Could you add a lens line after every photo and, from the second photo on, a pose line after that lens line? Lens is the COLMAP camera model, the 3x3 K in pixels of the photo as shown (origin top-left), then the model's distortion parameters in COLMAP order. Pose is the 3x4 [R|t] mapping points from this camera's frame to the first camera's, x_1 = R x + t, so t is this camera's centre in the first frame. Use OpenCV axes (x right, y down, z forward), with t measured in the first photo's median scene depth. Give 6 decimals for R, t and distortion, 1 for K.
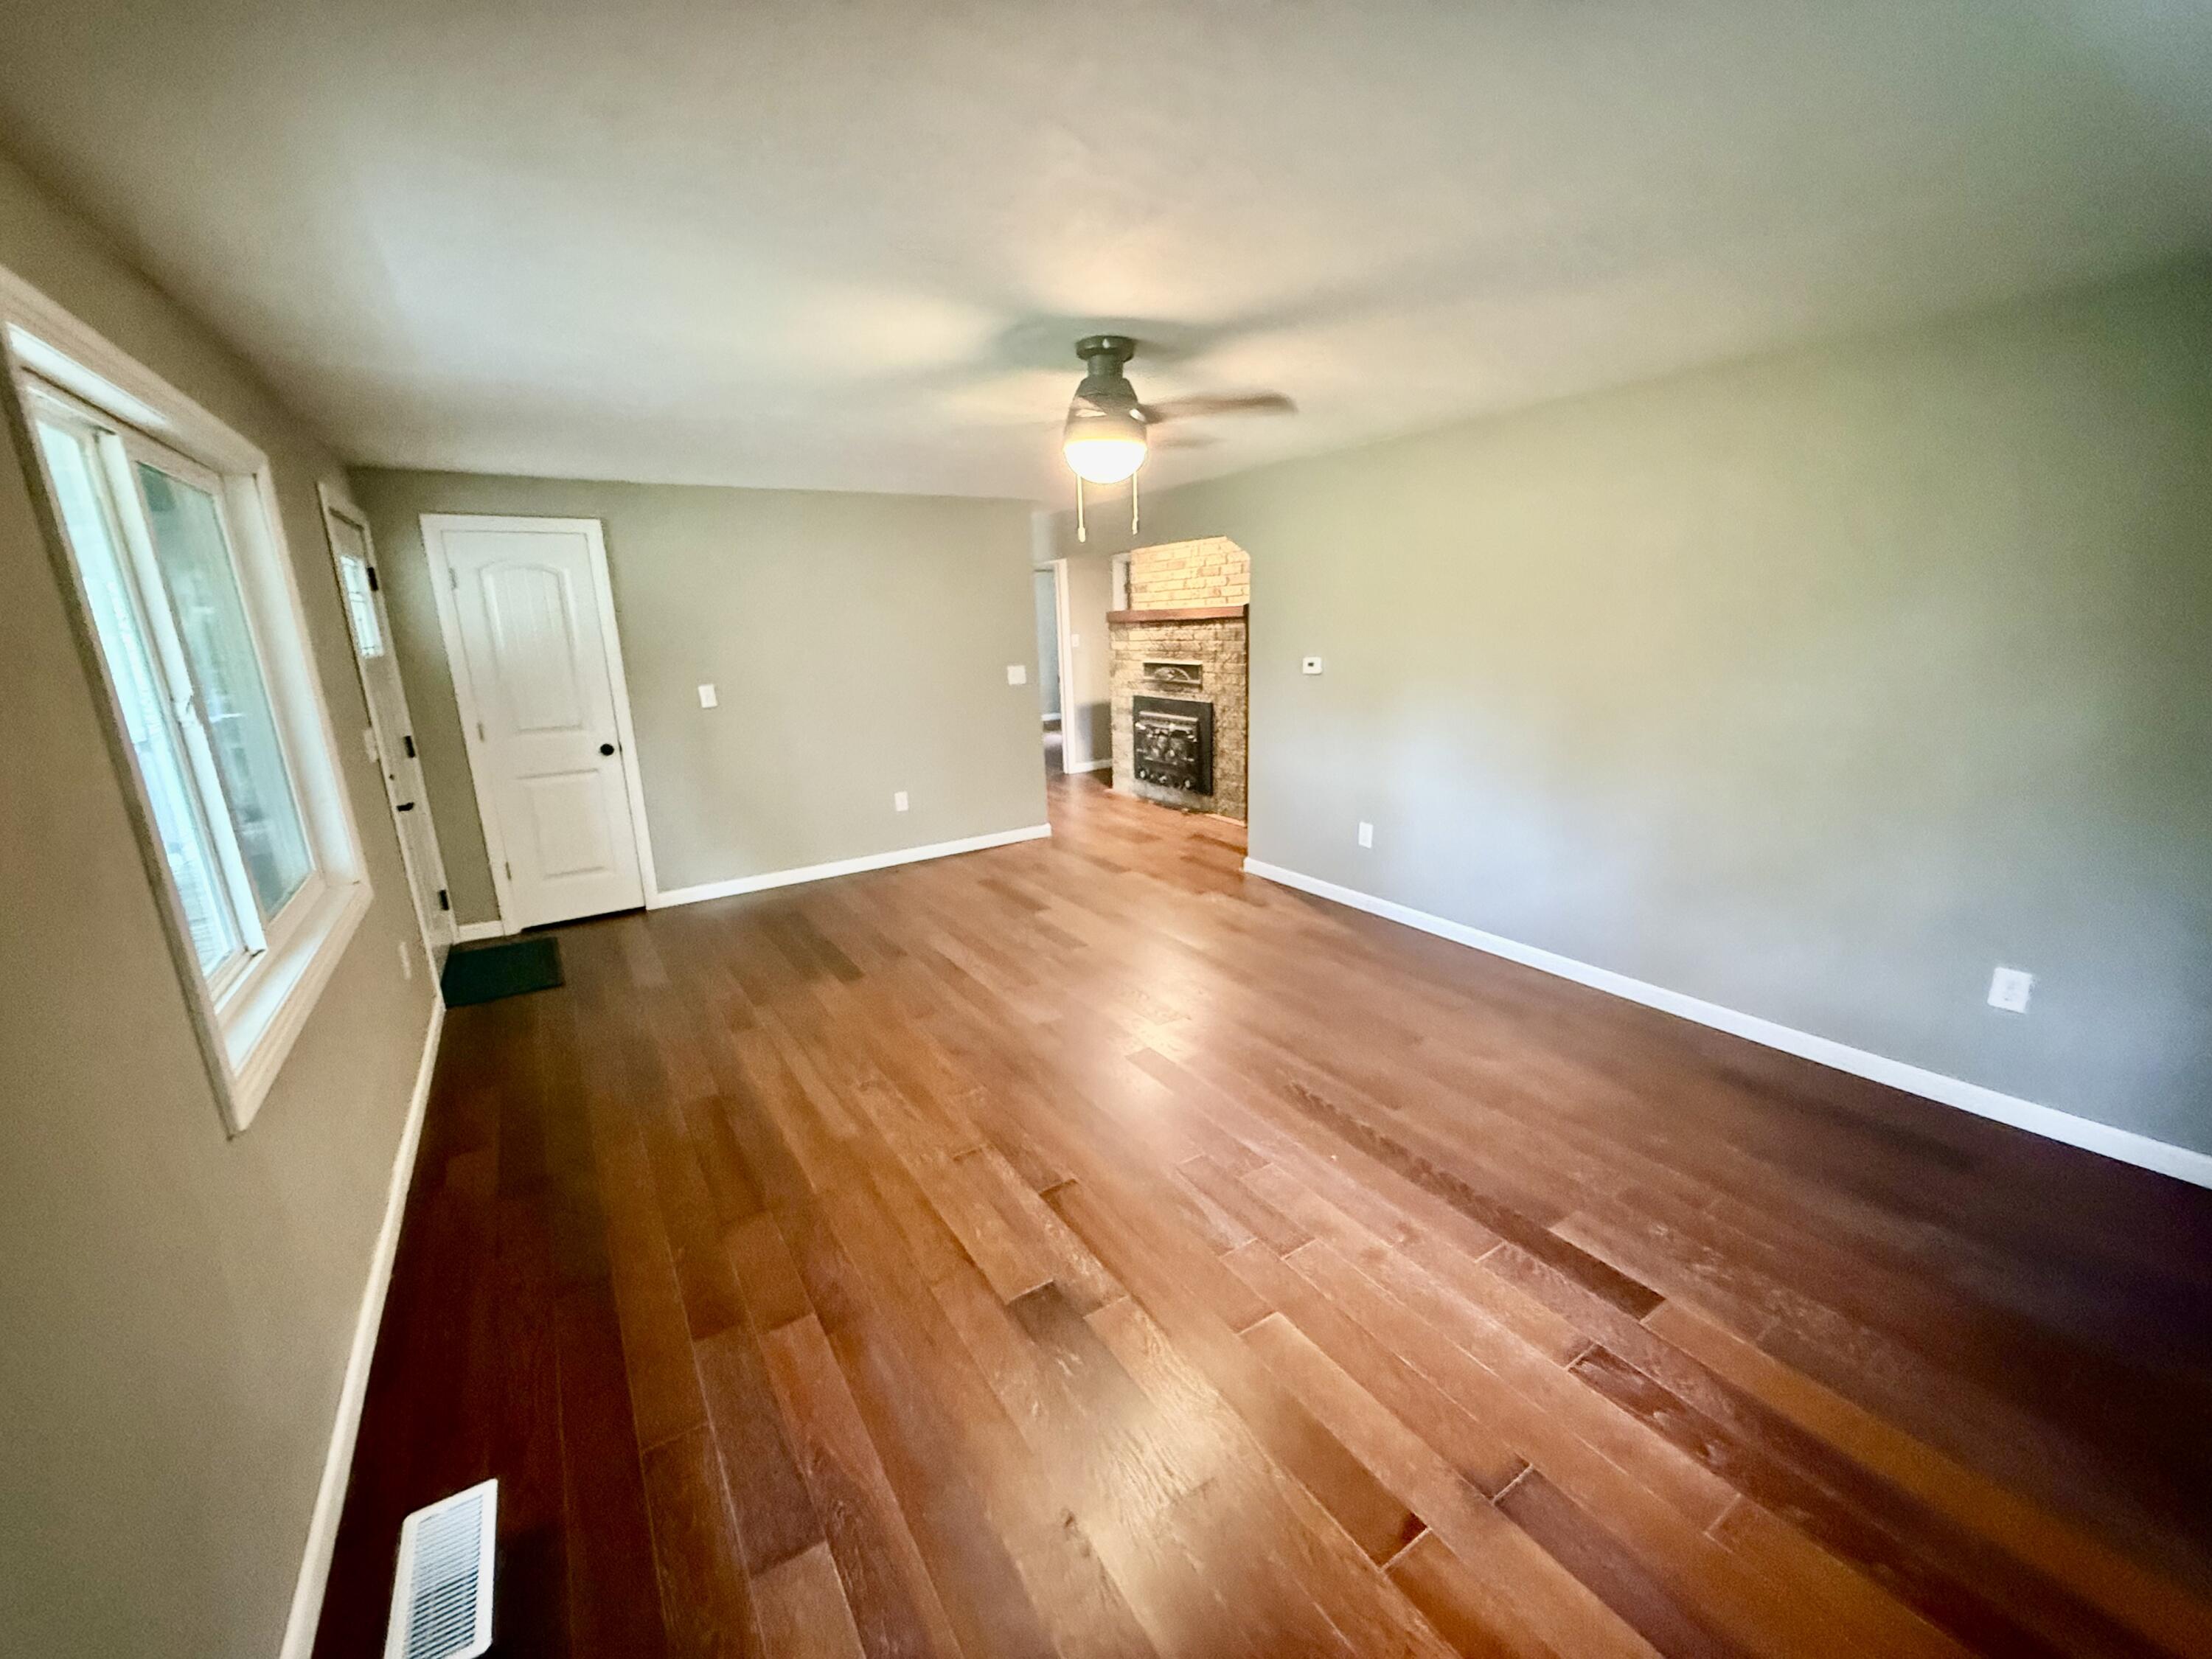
lens RADIAL K [[883.5, 0, 1109.6], [0, 883.5, 836.2], [0, 0, 1]] dist [0.002628, 0.000595]
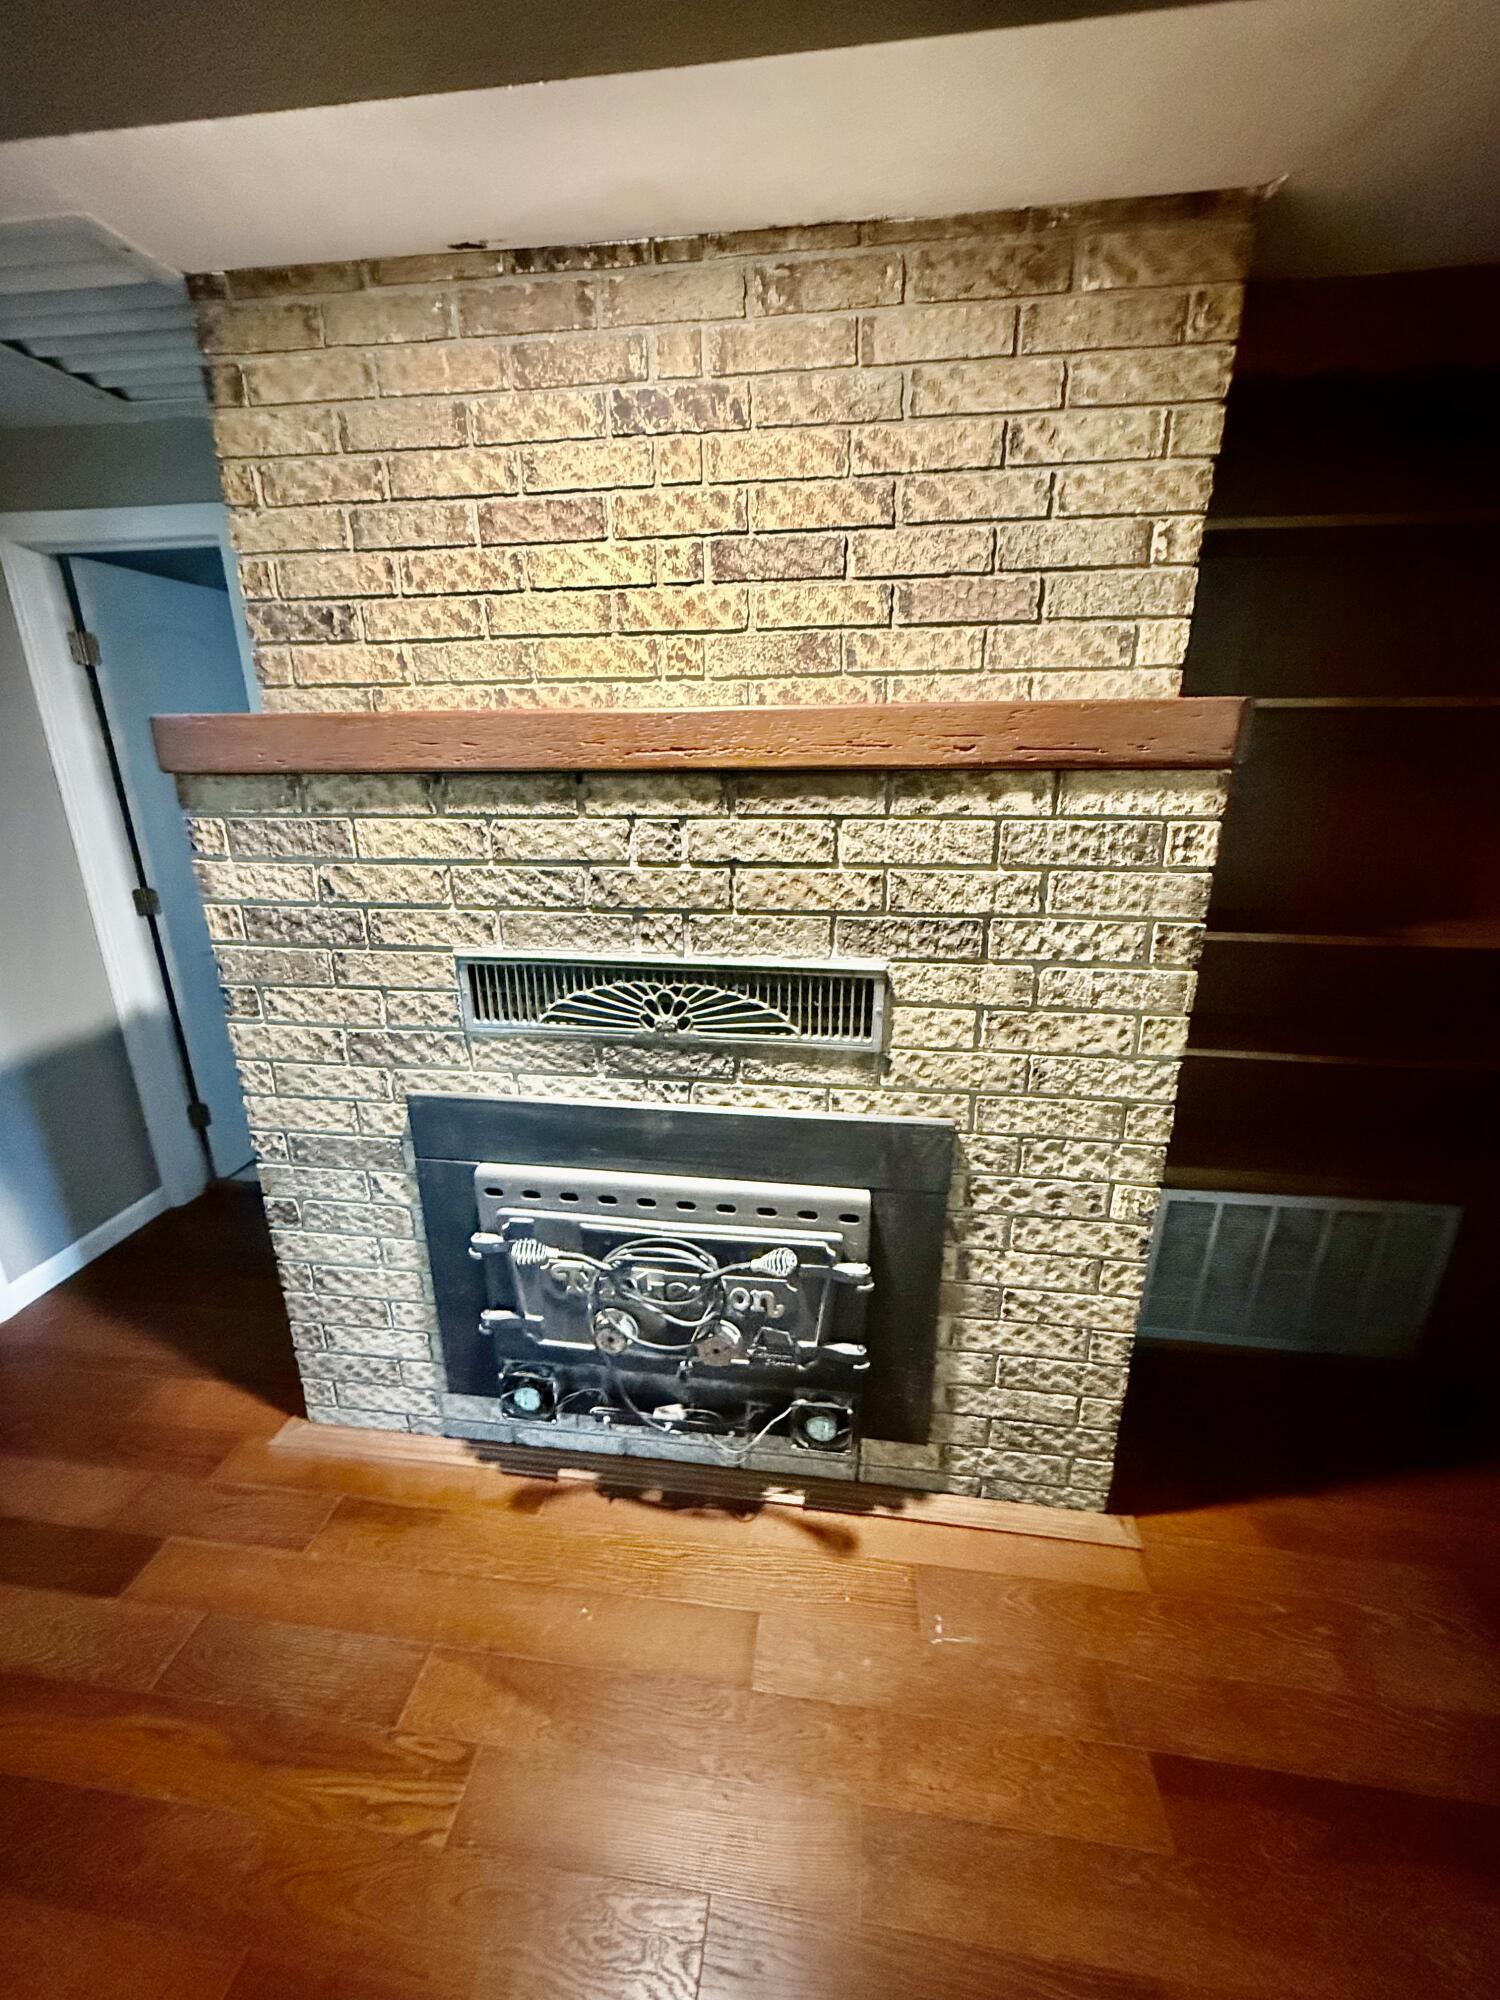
lens RADIAL K [[798.8, 0, 746.2], [0, 798.8, 998.0], [0, 0, 1]] dist [0.002628, 0.000595]
pose [[0.654737, -0.203157, 0.728043, -0.067401], [0.166788, 0.978291, 0.122994, -0.214527], [-0.737225, 0.040900, 0.674408, 0.871559]]
